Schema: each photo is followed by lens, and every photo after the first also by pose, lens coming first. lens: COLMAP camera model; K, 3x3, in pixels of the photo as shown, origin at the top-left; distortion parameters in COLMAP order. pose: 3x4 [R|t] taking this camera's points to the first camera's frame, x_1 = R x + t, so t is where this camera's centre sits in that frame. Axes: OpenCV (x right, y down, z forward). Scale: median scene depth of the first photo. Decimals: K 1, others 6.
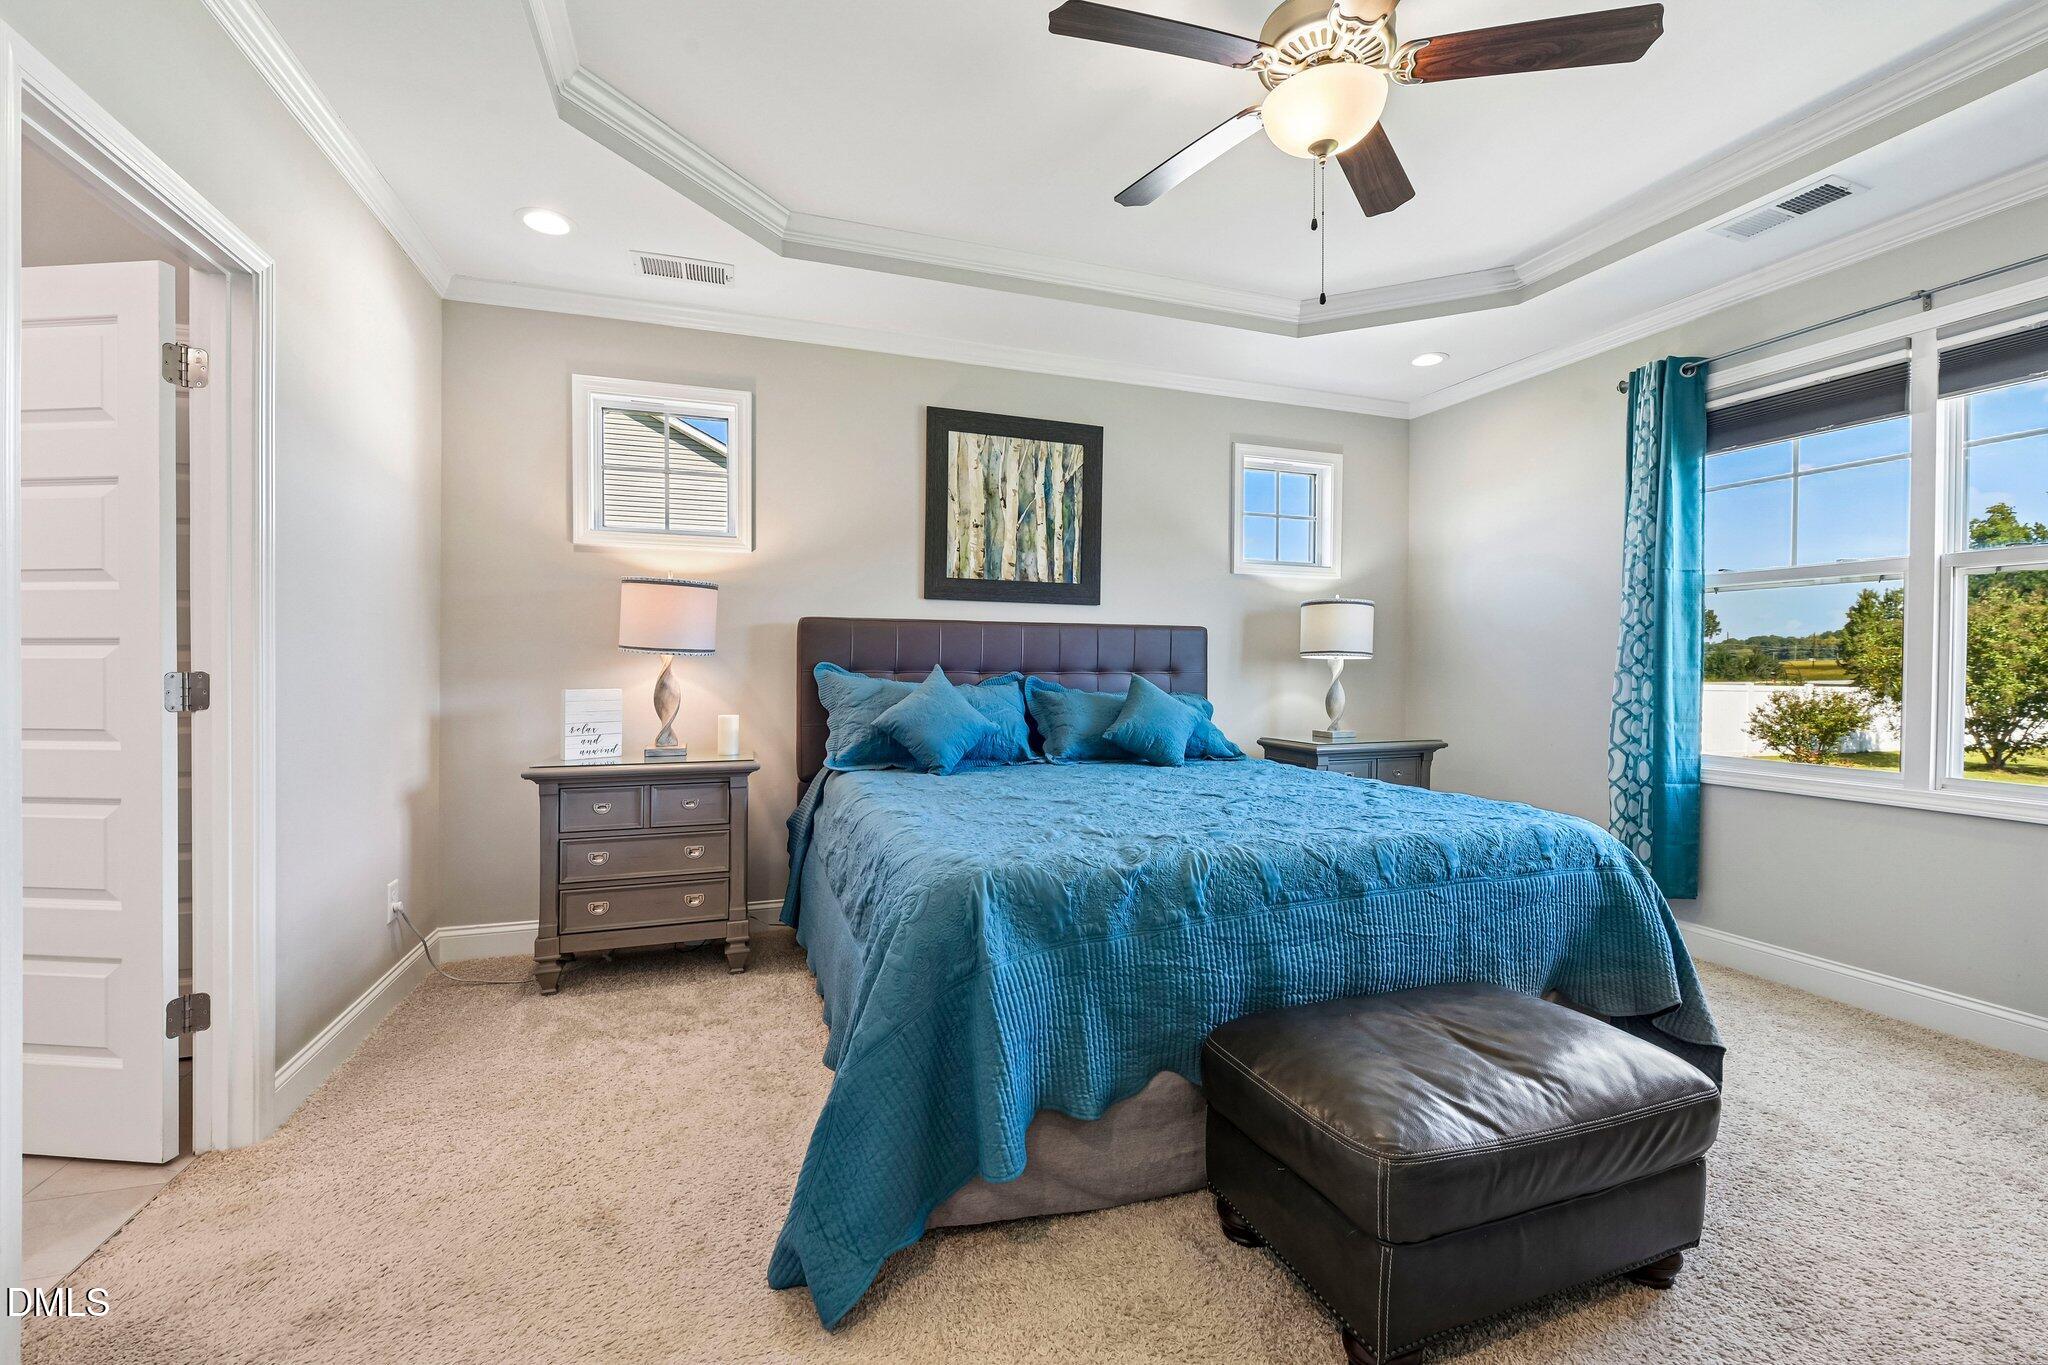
lens RADIAL K [[849.6, 0, 1022.5], [0, 849.6, 671.6], [0, 0, 1]] dist [-0.016556, -0.003107]
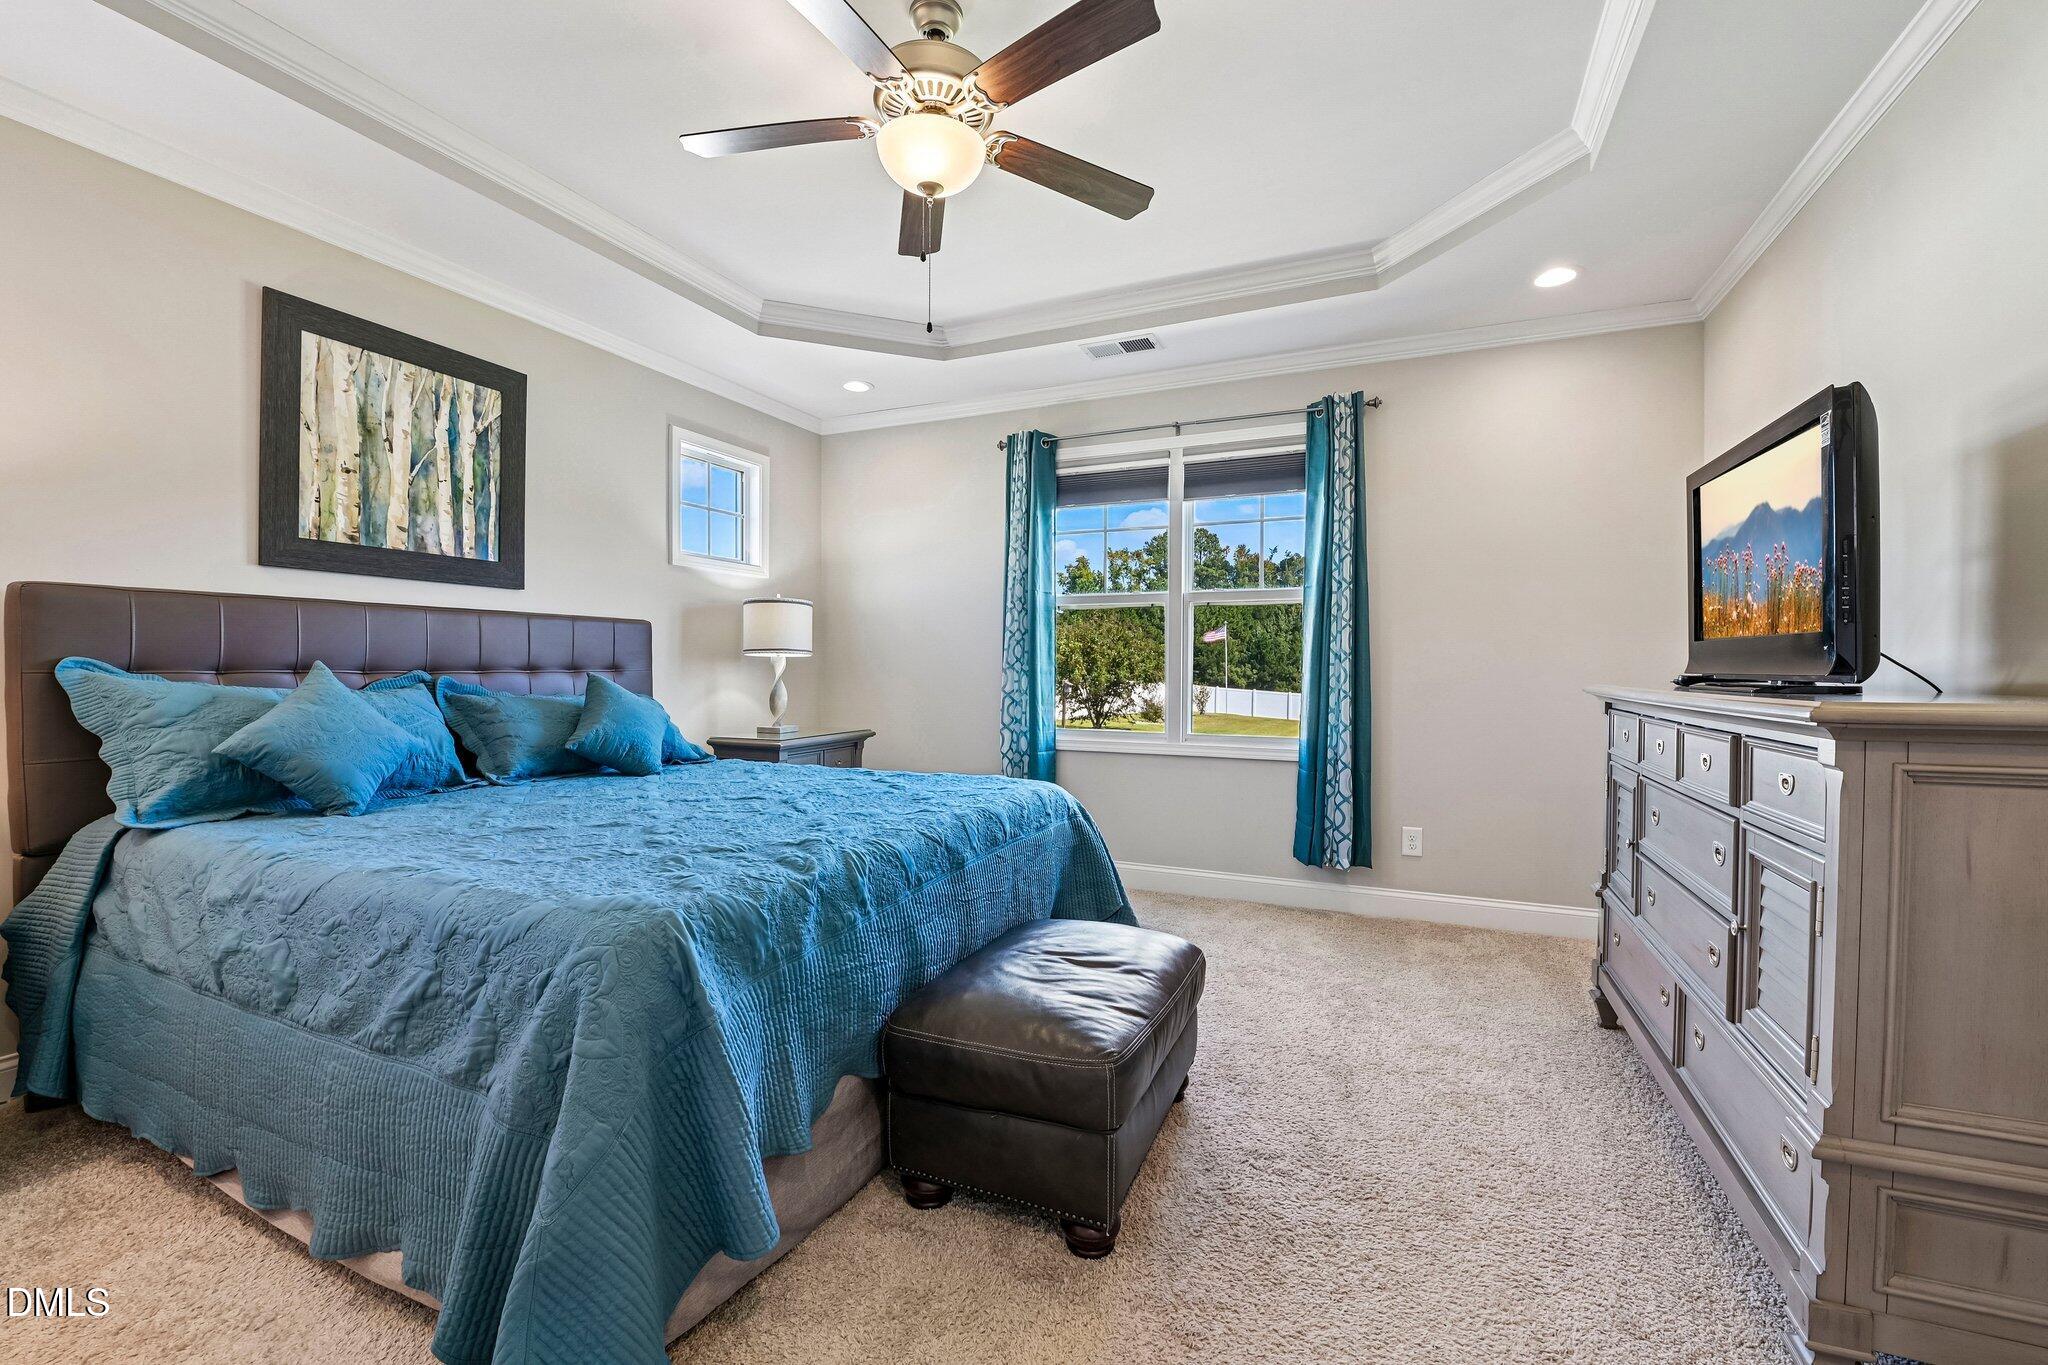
lens RADIAL K [[849.6, 0, 1023.7], [0, 849.6, 677.3], [0, 0, 1]] dist [-0.016556, -0.003107]
pose [[0.679449, -0.011229, 0.733637, -0.223631], [0.002804, 0.999915, 0.012708, -0.002202], [-0.733717, -0.006577, 0.679423, 0.098982]]
